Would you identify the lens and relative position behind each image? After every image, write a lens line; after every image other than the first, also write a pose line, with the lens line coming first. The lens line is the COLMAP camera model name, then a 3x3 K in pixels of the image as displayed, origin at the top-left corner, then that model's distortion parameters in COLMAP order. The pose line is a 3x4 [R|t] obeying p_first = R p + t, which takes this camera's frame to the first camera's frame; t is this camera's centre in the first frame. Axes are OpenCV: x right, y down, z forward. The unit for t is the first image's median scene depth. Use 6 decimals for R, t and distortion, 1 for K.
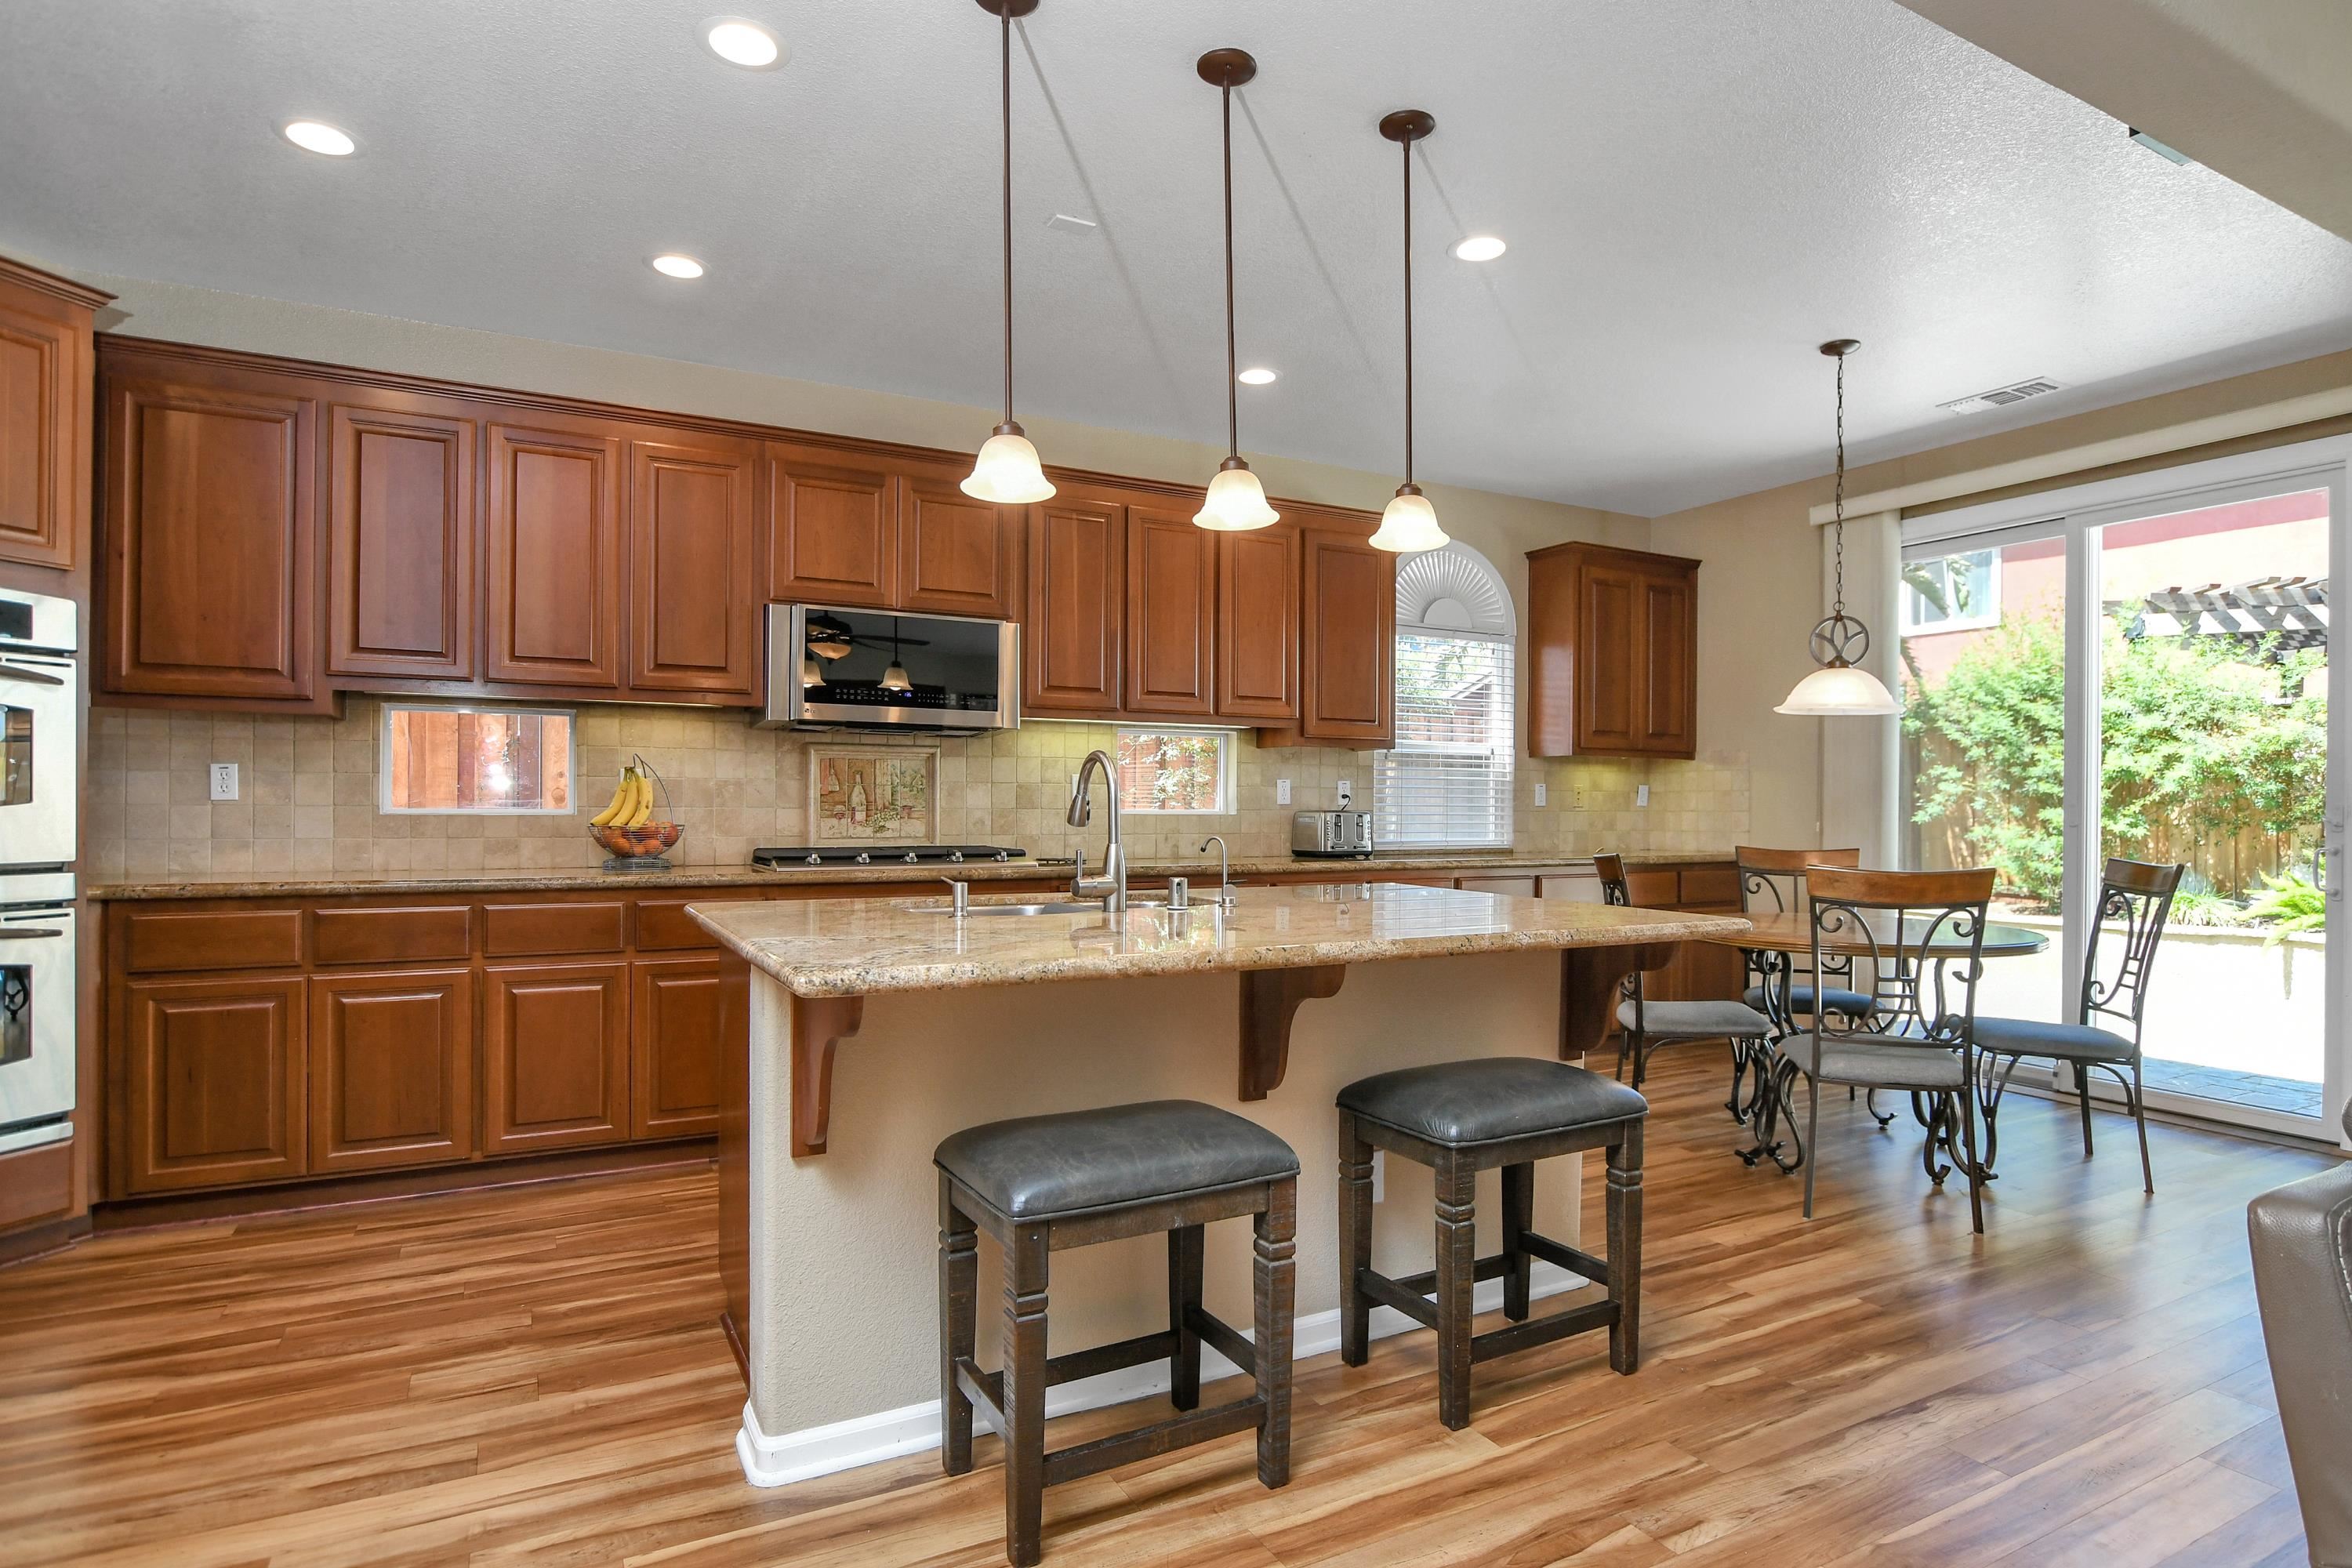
lens RADIAL K [[1262.1, 0, 1193.2], [0, 1262.1, 797.9], [0, 0, 1]] dist [-0.019711, 0.001423]
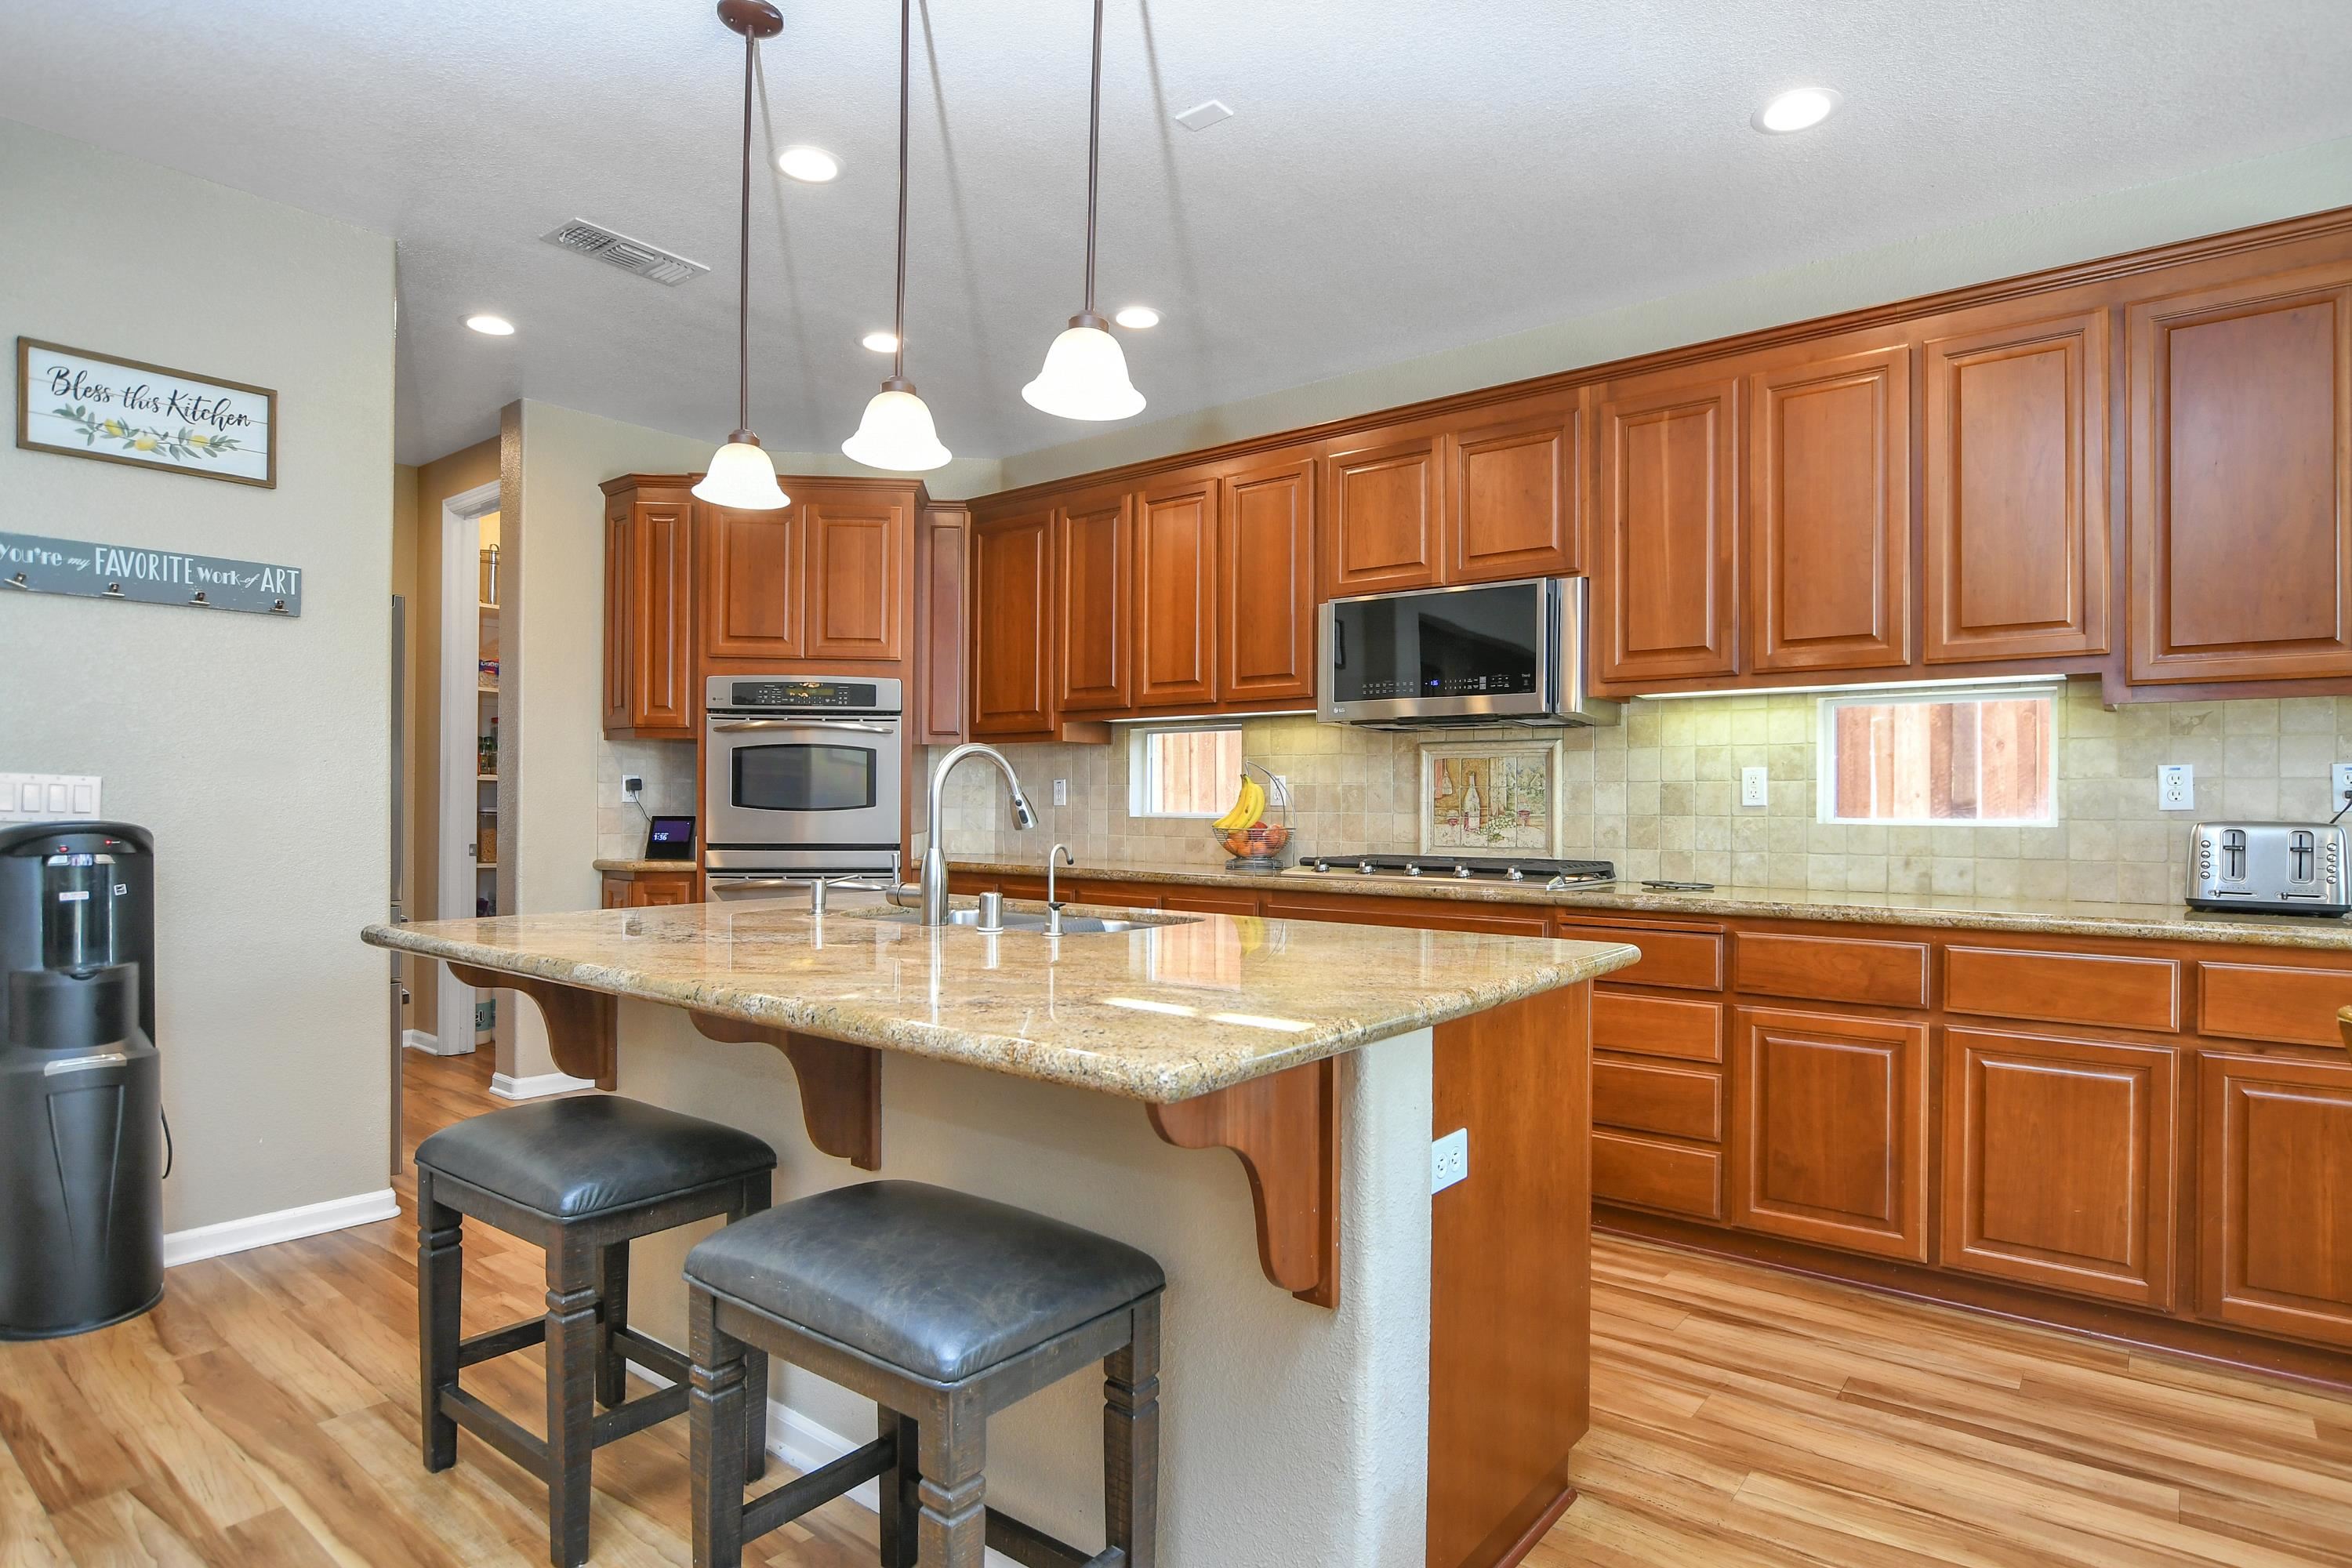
lens RADIAL K [[1262.1, 0, 1193.9], [0, 1262.1, 792.8], [0, 0, 1]] dist [-0.019711, 0.001423]
pose [[0.401588, -0.012287, -0.915738, 0.476895], [0.001642, 0.999918, -0.012697, 0.004548], [0.915819, 0.003596, 0.401575, 0.465290]]
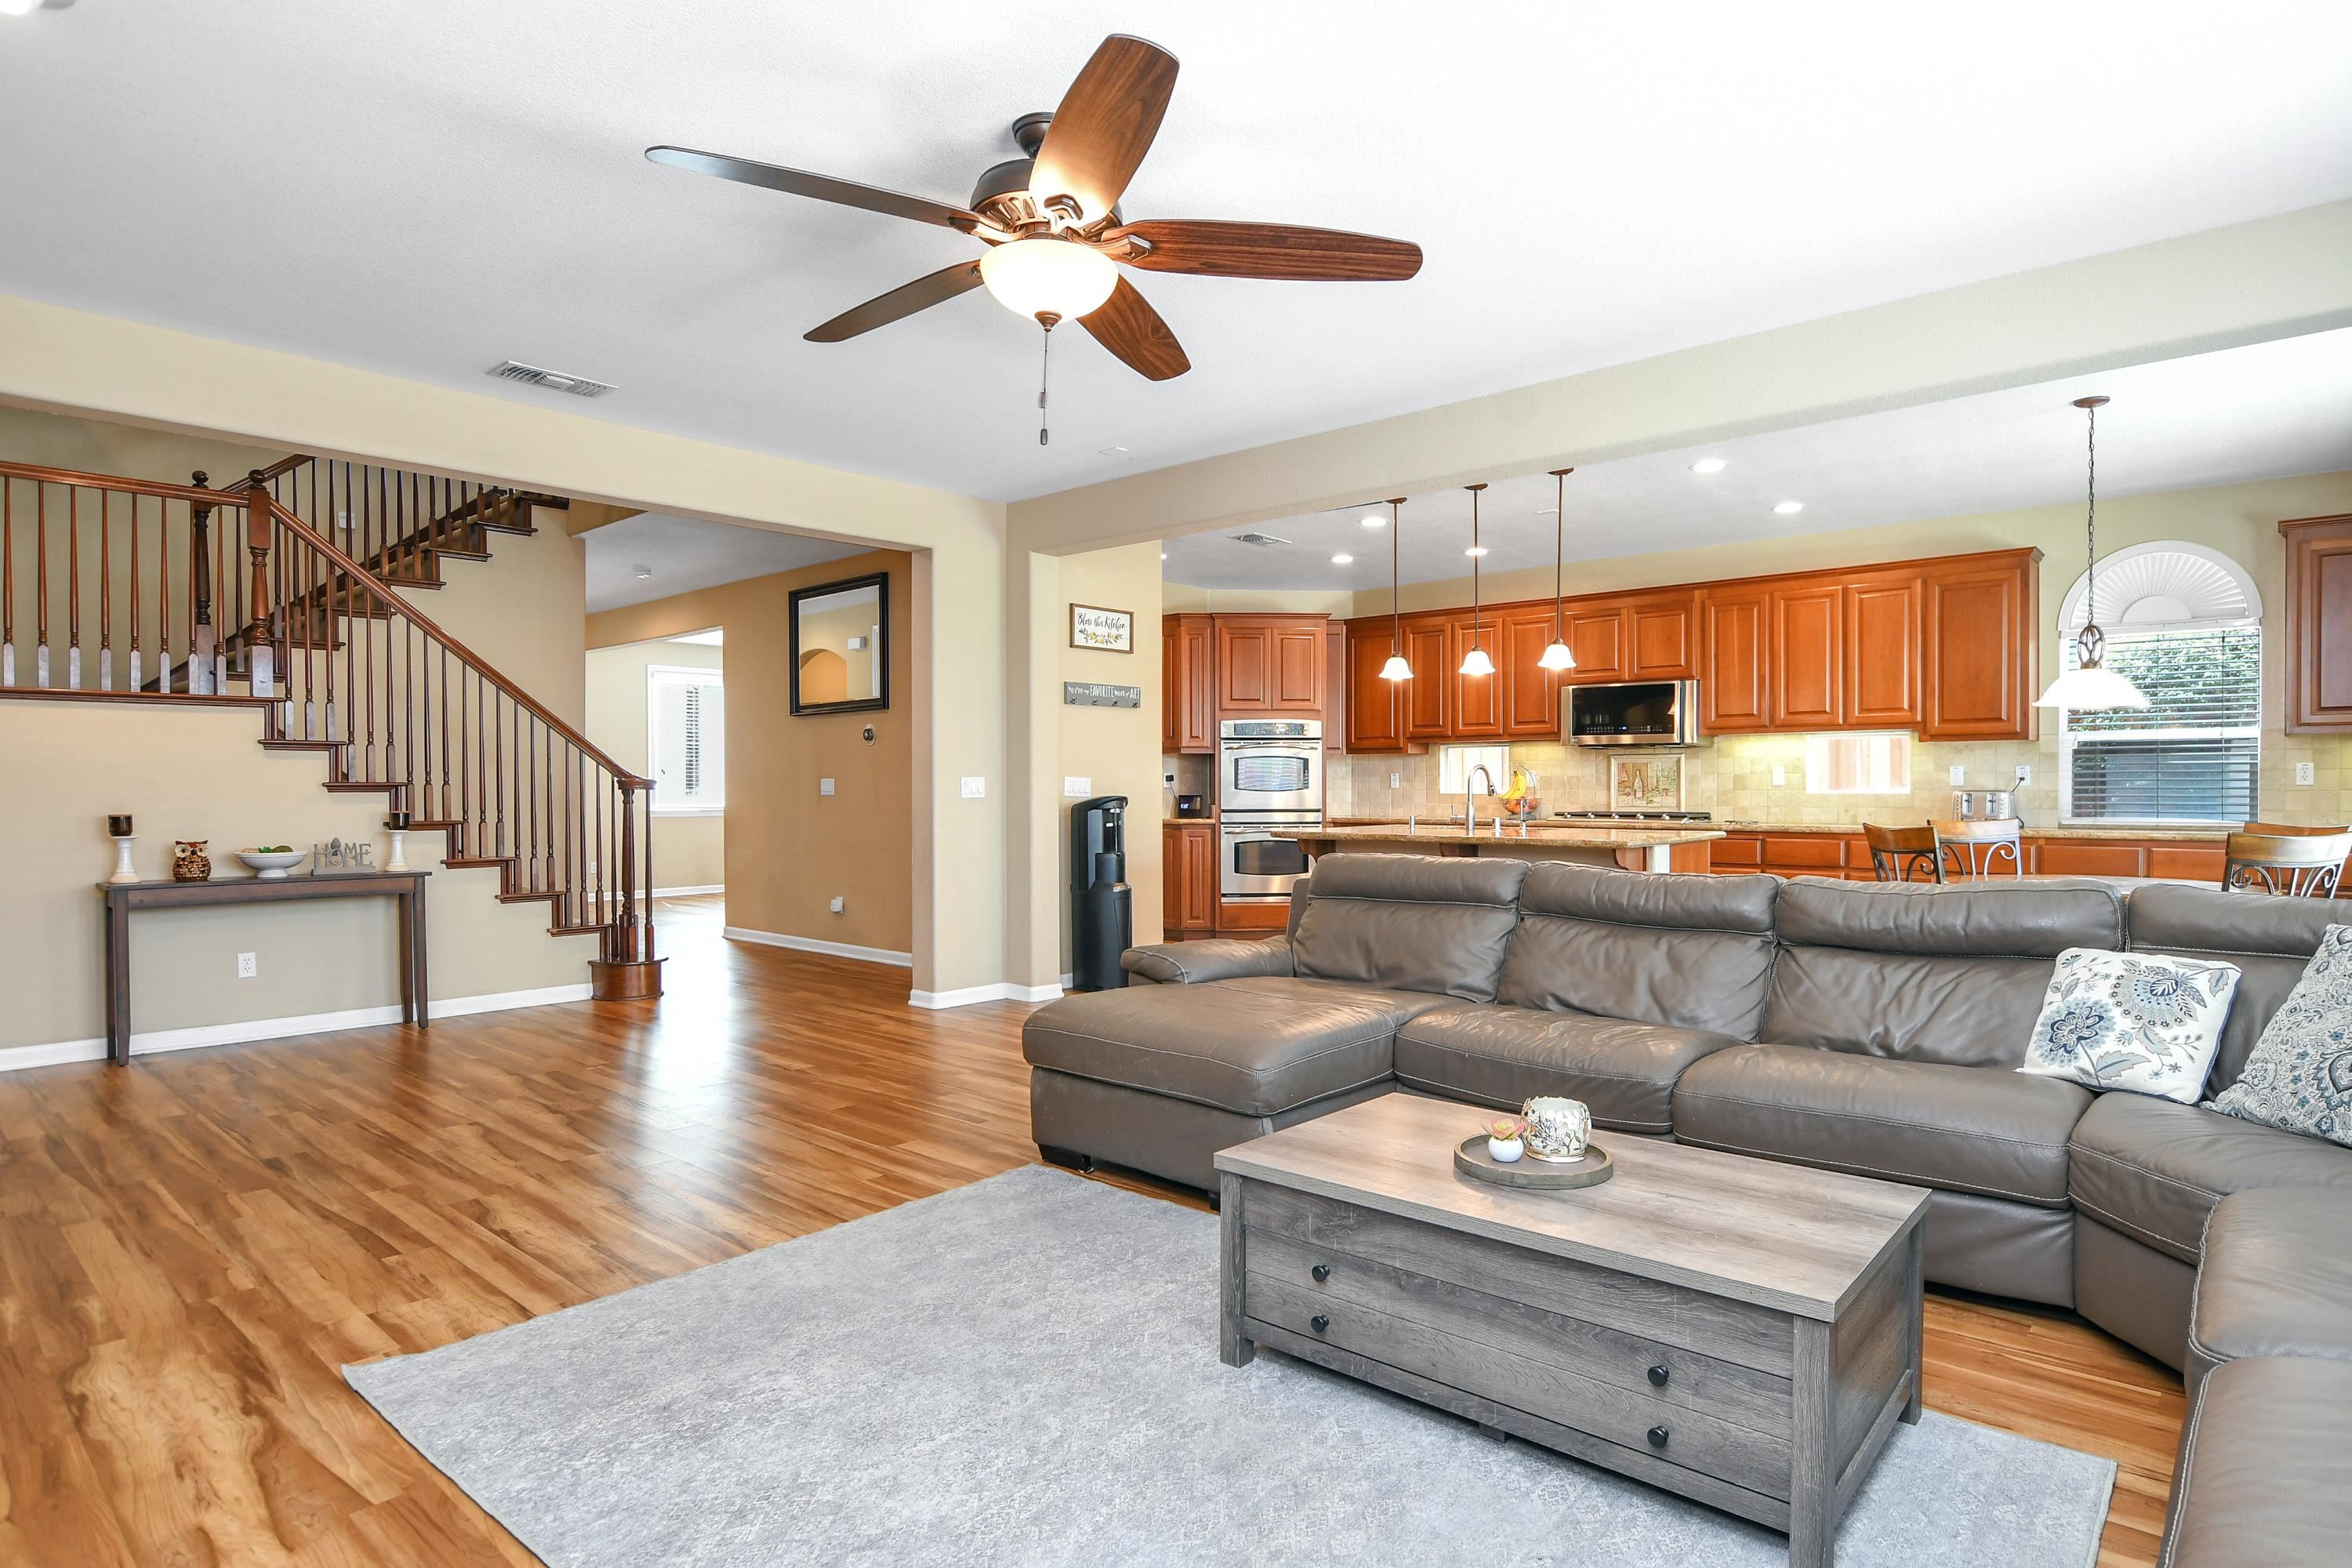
lens RADIAL K [[1262.1, 0, 1194.3], [0, 1262.1, 794.1], [0, 0, 1]] dist [-0.019711, 0.001423]
pose [[0.350318, -0.003170, -0.936625, 1.201439], [0.007962, 0.999968, -0.000406, 0.009771], [0.936597, -0.007315, 0.350332, -0.221367]]
